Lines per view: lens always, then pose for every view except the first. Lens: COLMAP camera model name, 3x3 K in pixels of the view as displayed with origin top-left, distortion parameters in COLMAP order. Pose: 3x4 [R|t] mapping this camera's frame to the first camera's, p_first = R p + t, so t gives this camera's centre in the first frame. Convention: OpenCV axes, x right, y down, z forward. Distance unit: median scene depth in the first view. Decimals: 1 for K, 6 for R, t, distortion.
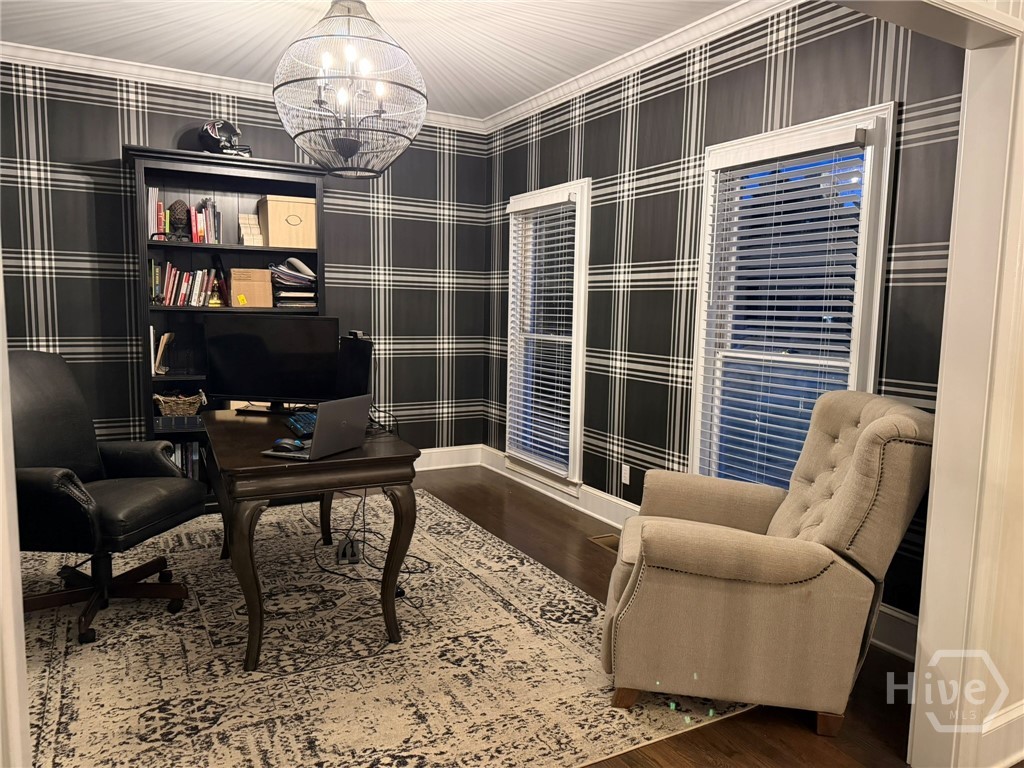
lens RADIAL K [[728.3, 0, 521.7], [0, 728.3, 382.5], [0, 0, 1]] dist [0.043738, -0.047497]
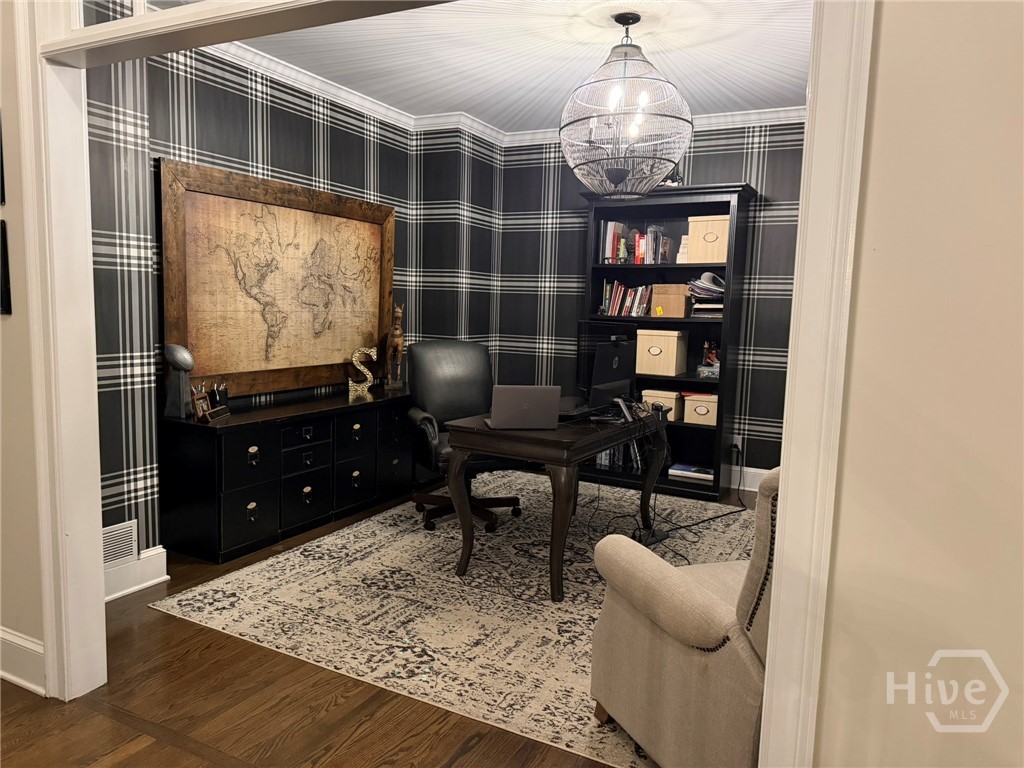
lens RADIAL K [[728.3, 0, 522.9], [0, 728.3, 385.0], [0, 0, 1]] dist [0.043738, -0.047497]
pose [[0.549474, 0.091823, -0.830450, 0.768306], [-0.108532, 0.993365, 0.038026, -0.026007], [0.828432, 0.069236, 0.555795, 0.304594]]
